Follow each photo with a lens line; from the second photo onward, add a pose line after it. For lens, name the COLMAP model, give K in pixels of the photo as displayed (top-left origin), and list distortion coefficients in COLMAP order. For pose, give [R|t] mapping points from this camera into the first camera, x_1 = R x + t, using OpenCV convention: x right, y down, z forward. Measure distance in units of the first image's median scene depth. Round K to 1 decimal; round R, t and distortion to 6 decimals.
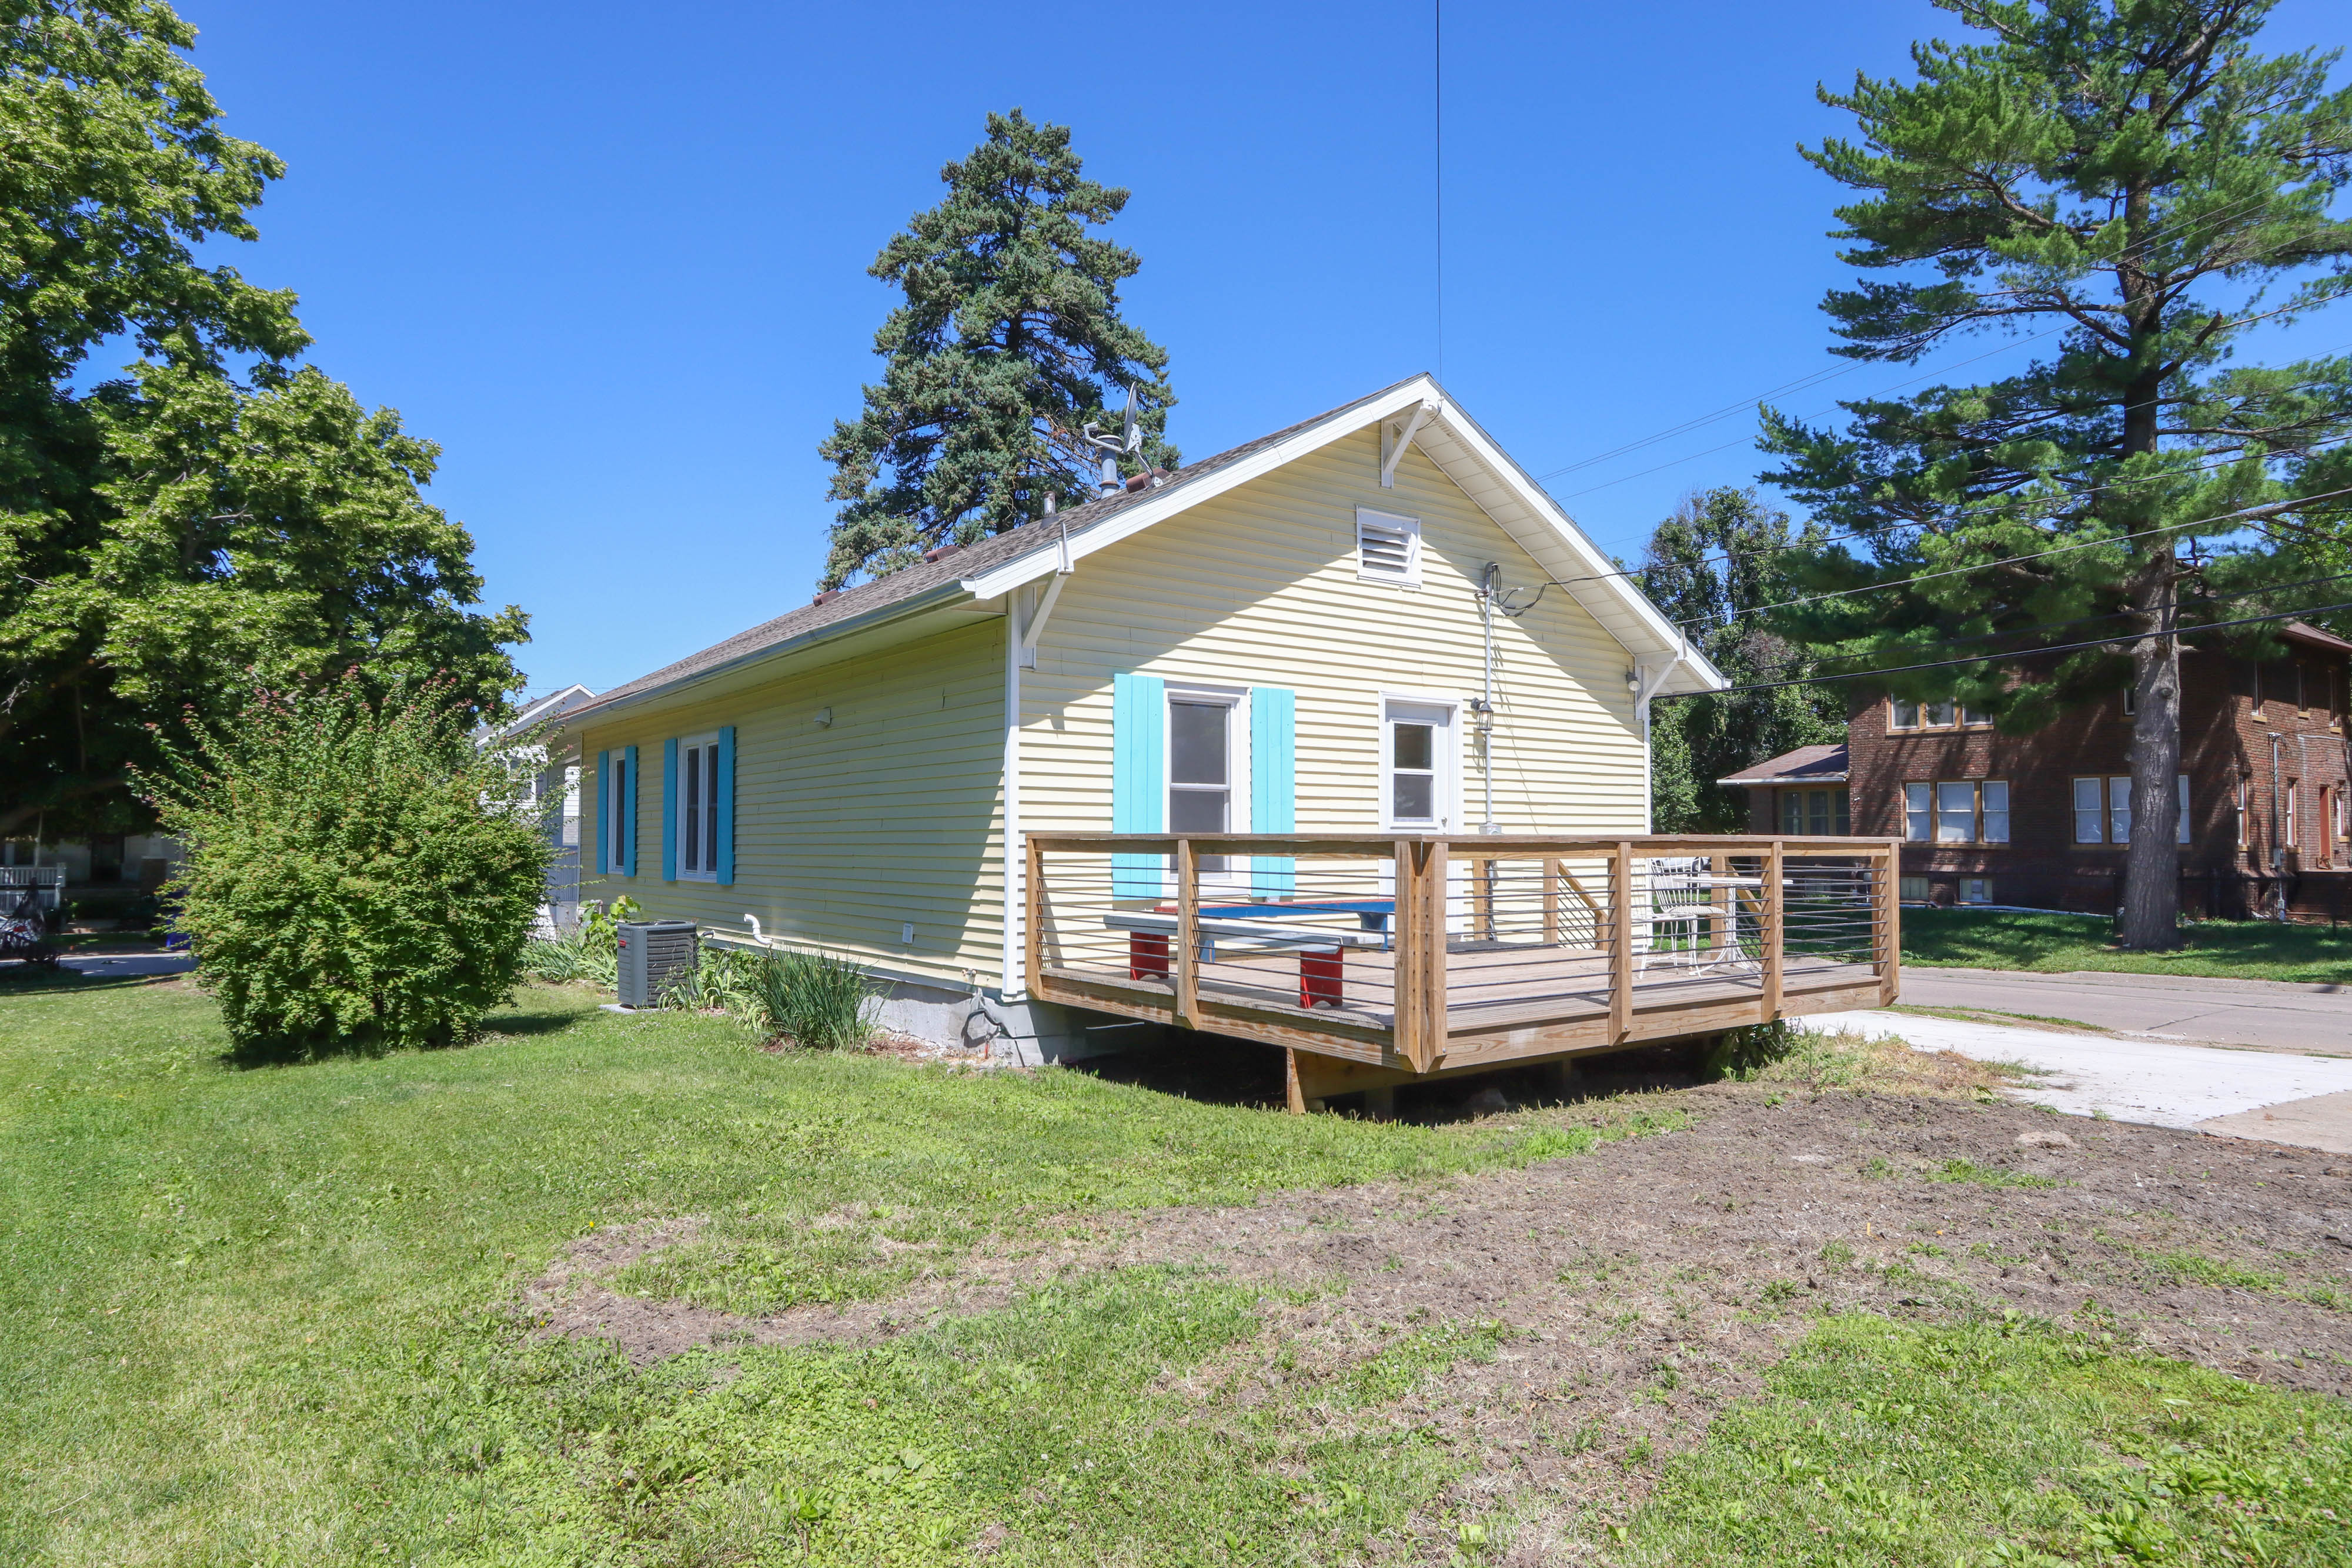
lens RADIAL K [[1370.6, 0, 1179.8], [0, 1370.6, 828.5], [0, 0, 1]] dist [-0.026647, 0.000078]
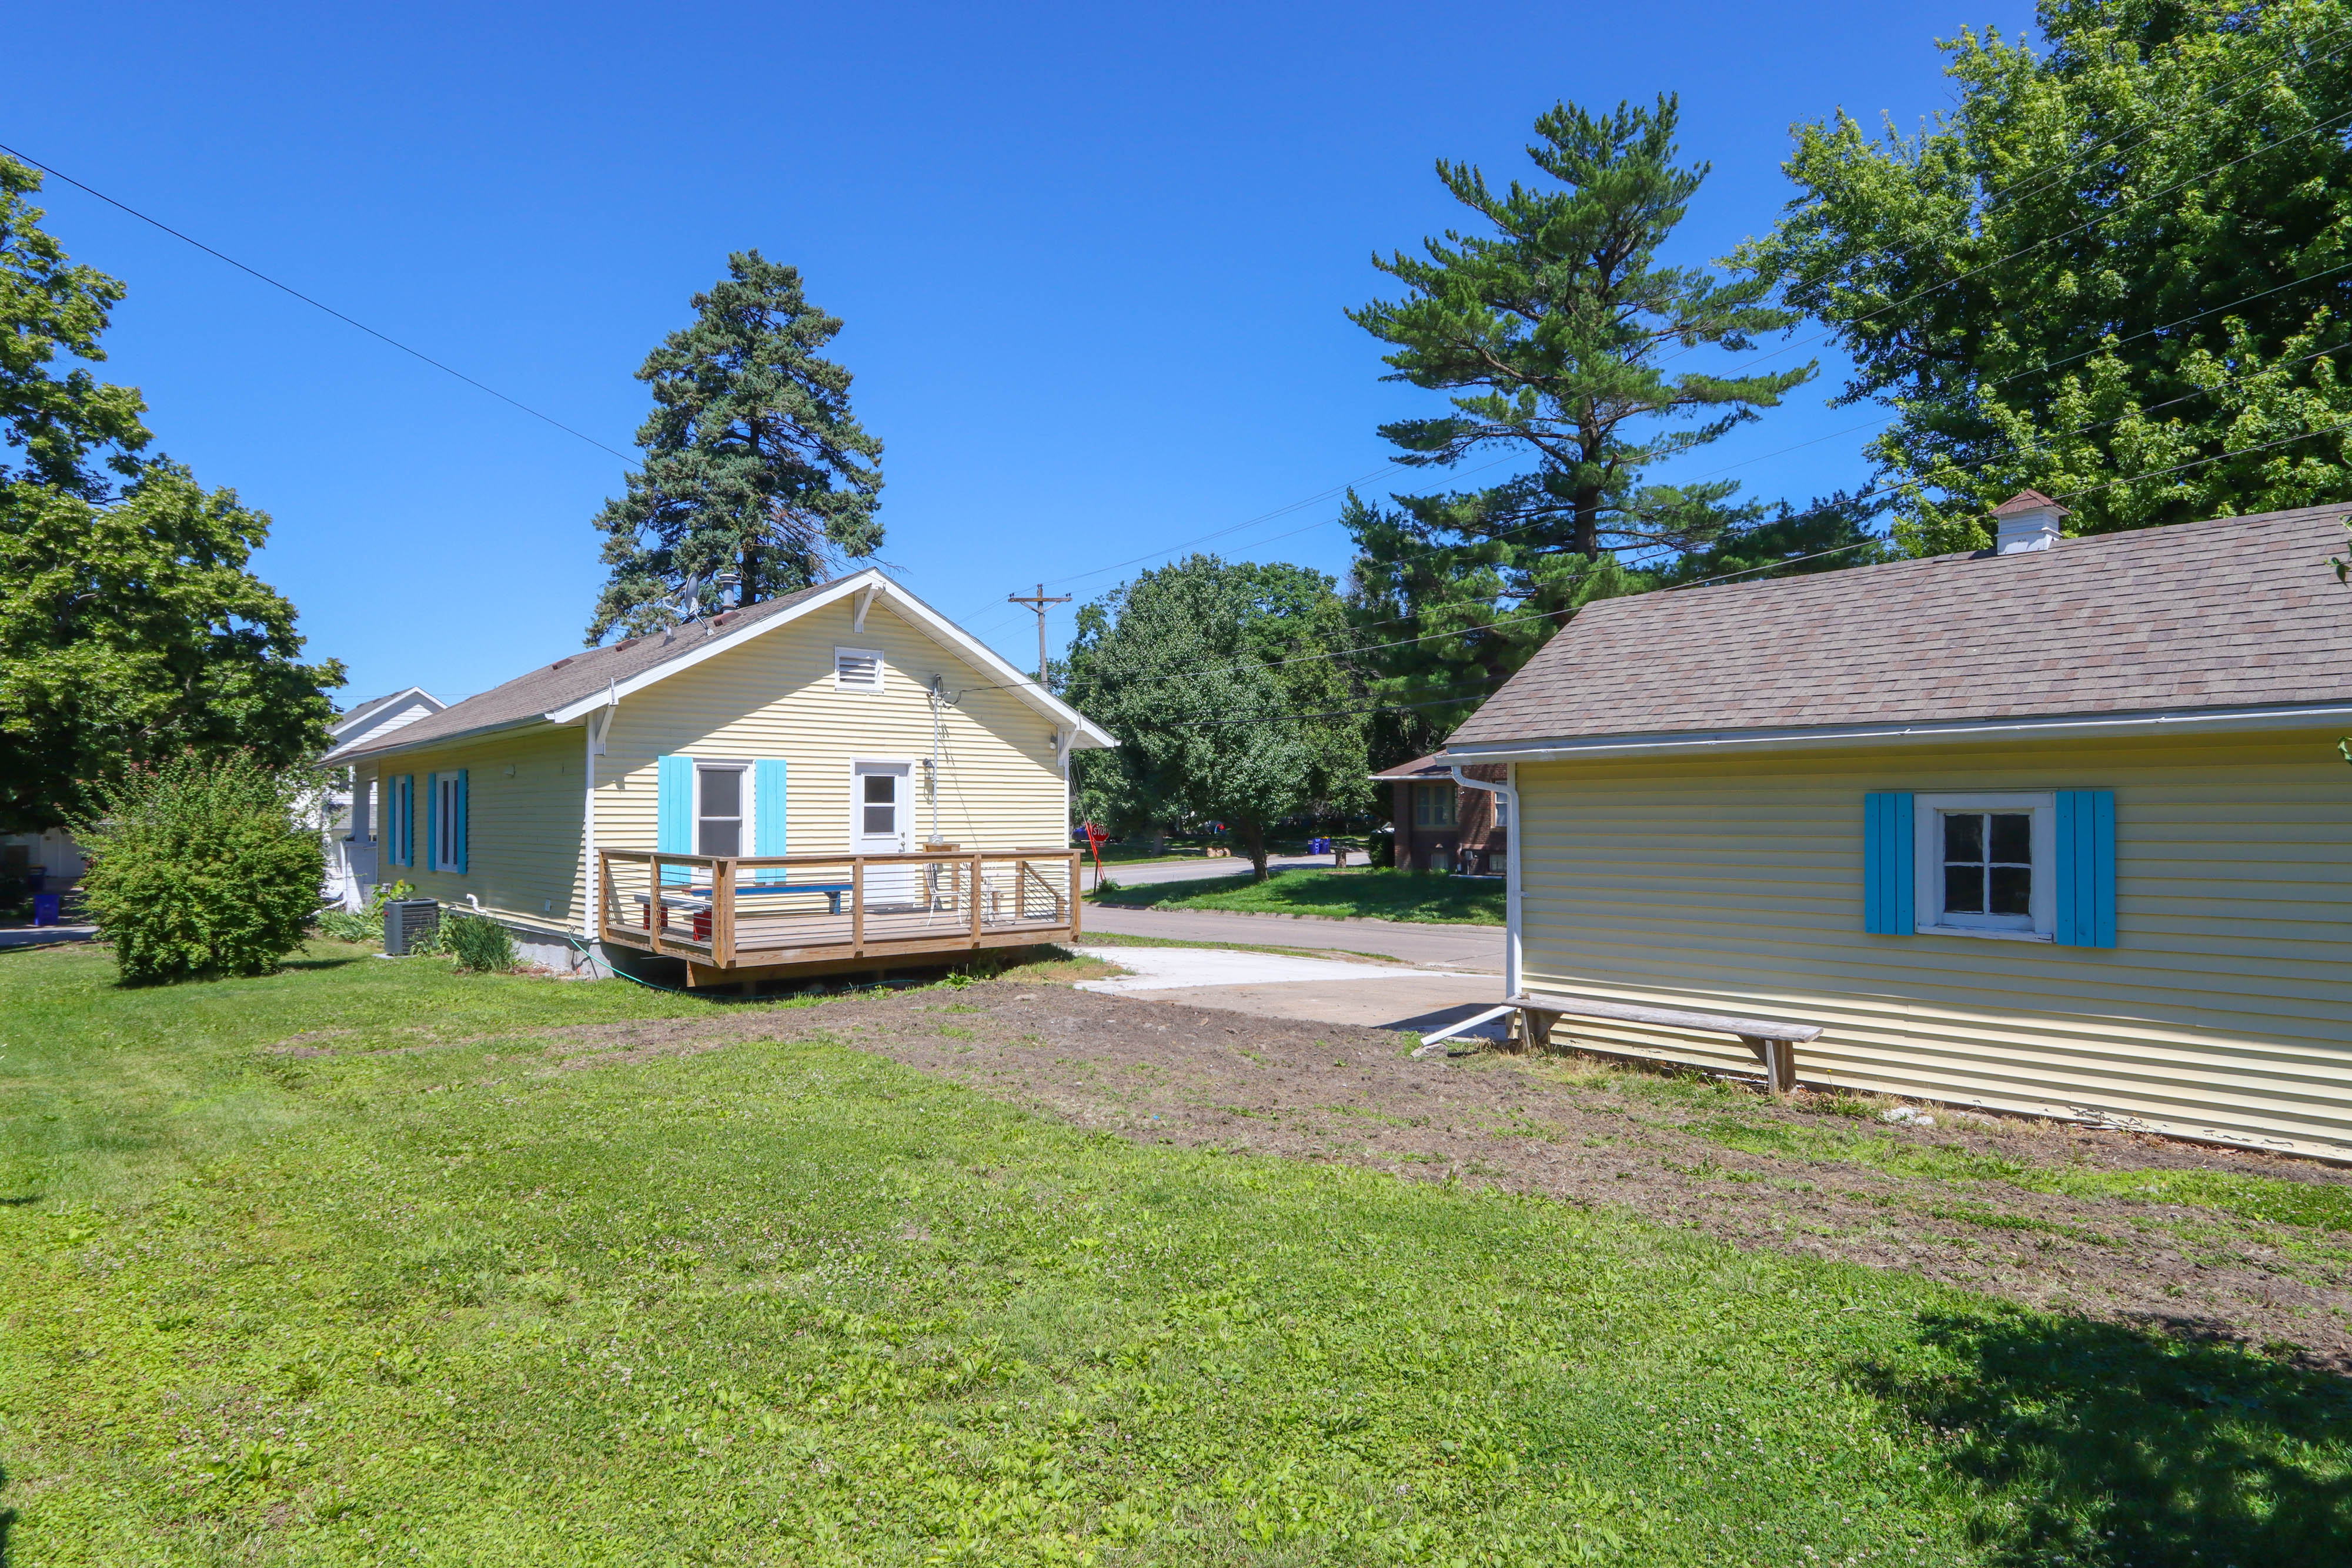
lens RADIAL K [[1290.7, 0, 1170.5], [0, 1290.7, 828.2], [0, 0, 1]] dist [-0.033444, 0.012498]
pose [[0.994851, -0.004432, 0.101256, 0.369229], [0.002452, 0.999804, 0.019669, -0.043832], [-0.101323, -0.019319, 0.994666, -0.588357]]
